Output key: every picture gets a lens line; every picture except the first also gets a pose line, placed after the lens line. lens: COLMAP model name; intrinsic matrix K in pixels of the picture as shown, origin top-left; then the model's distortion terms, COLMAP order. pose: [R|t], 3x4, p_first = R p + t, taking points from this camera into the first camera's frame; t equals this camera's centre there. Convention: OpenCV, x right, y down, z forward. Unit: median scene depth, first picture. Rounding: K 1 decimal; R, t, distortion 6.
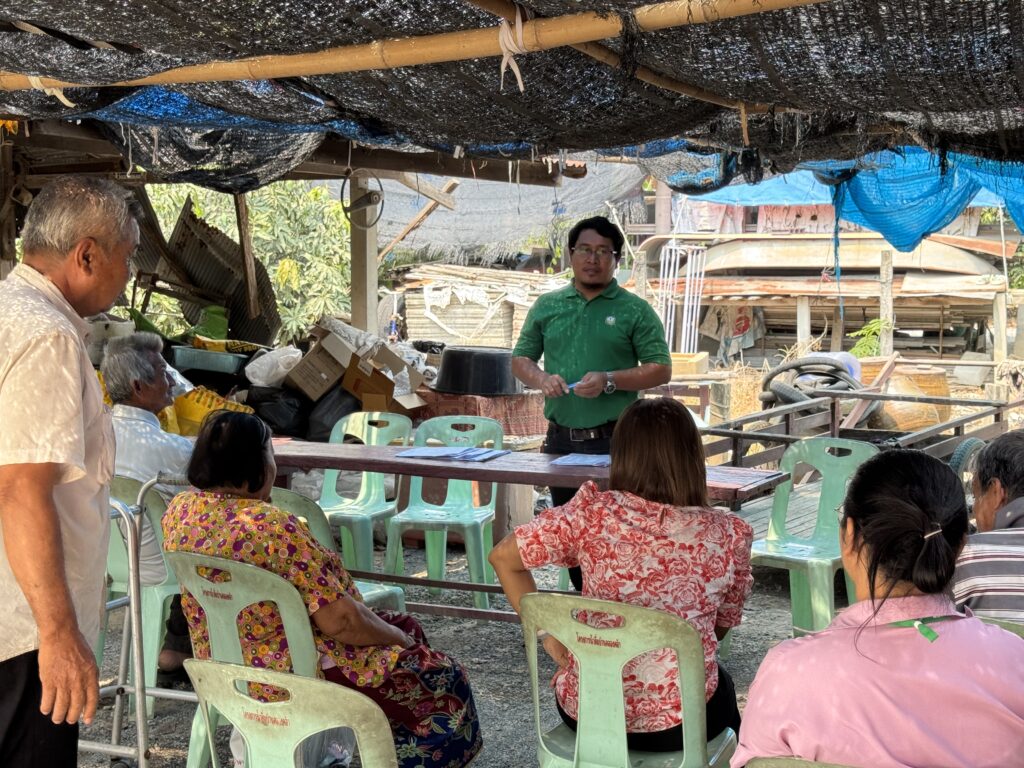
lens RADIAL K [[1465.4, 0, 515.8], [0, 1465.4, 381.3], [0, 0, 1]] dist [0.141285, 0.000000]
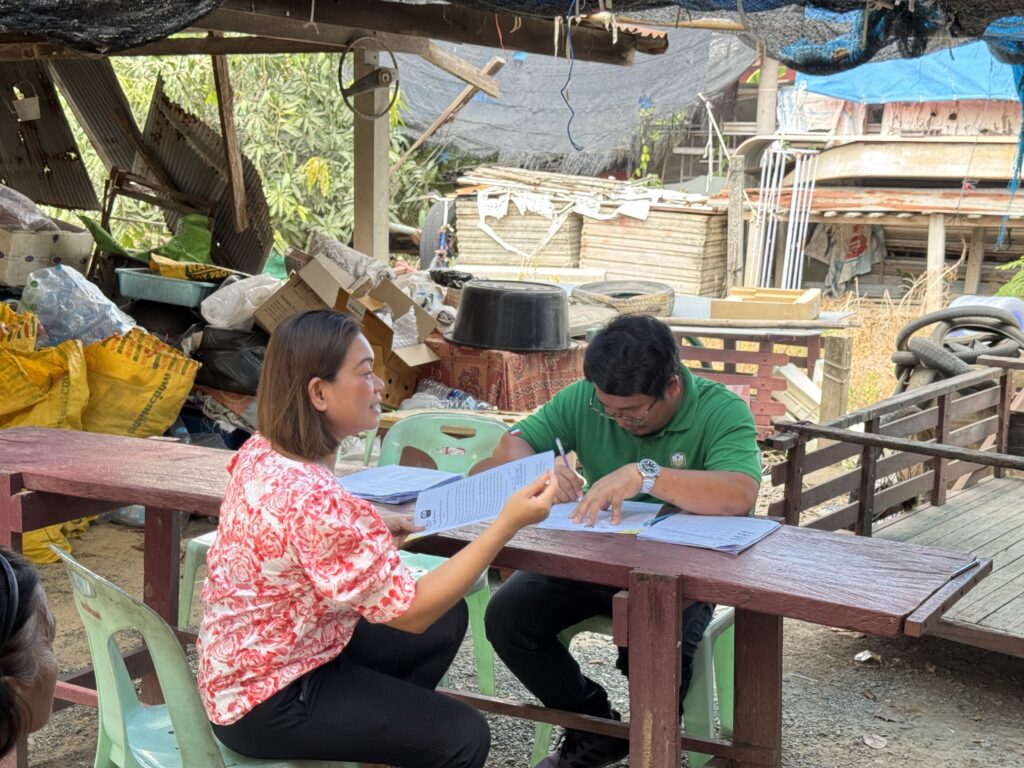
lens RADIAL K [[1465.4, 0, 507.7], [0, 1465.4, 389.0], [0, 0, 1]] dist [0.141285, 0.000000]
pose [[0.997462, 0.029585, -0.064760, 0.018714], [-0.024873, 0.997066, 0.072391, -0.019705], [0.066712, -0.070597, 0.995272, 0.216033]]
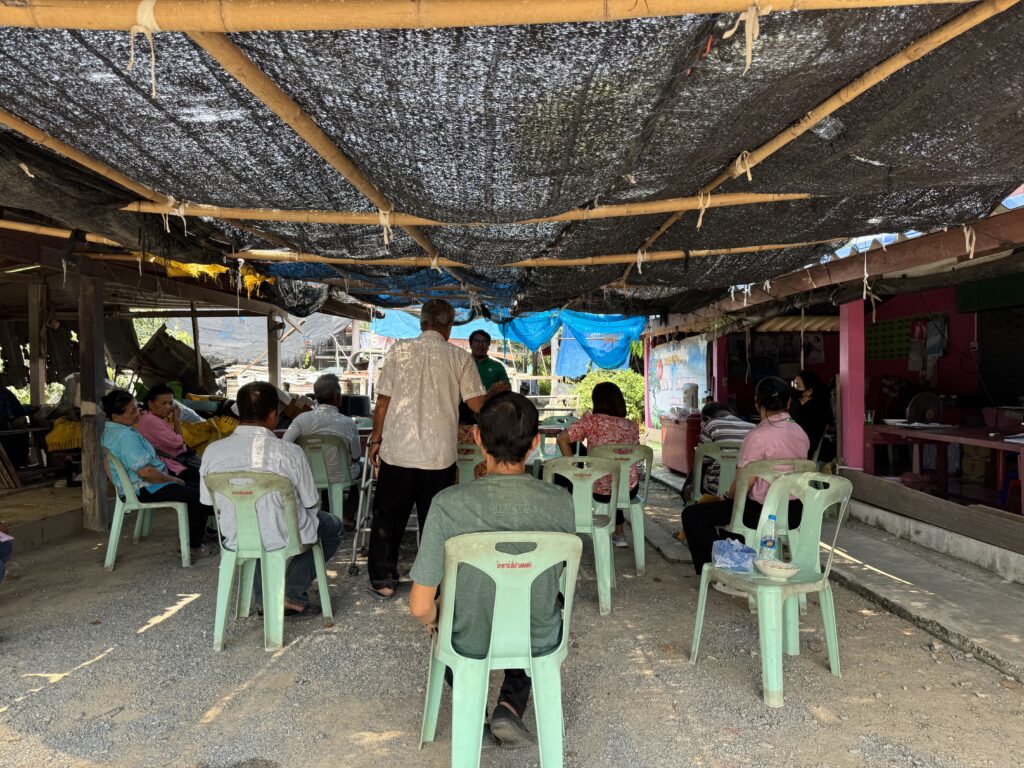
lens RADIAL K [[754.1, 0, 512.2], [0, 754.1, 384.4], [0, 0, 1]] dist [0.010861, -0.000885]
pose [[0.906516, -0.010280, 0.422046, -0.226072], [0.039525, 0.997379, -0.060601, 0.031099], [-0.420317, 0.071617, 0.904547, -0.081022]]
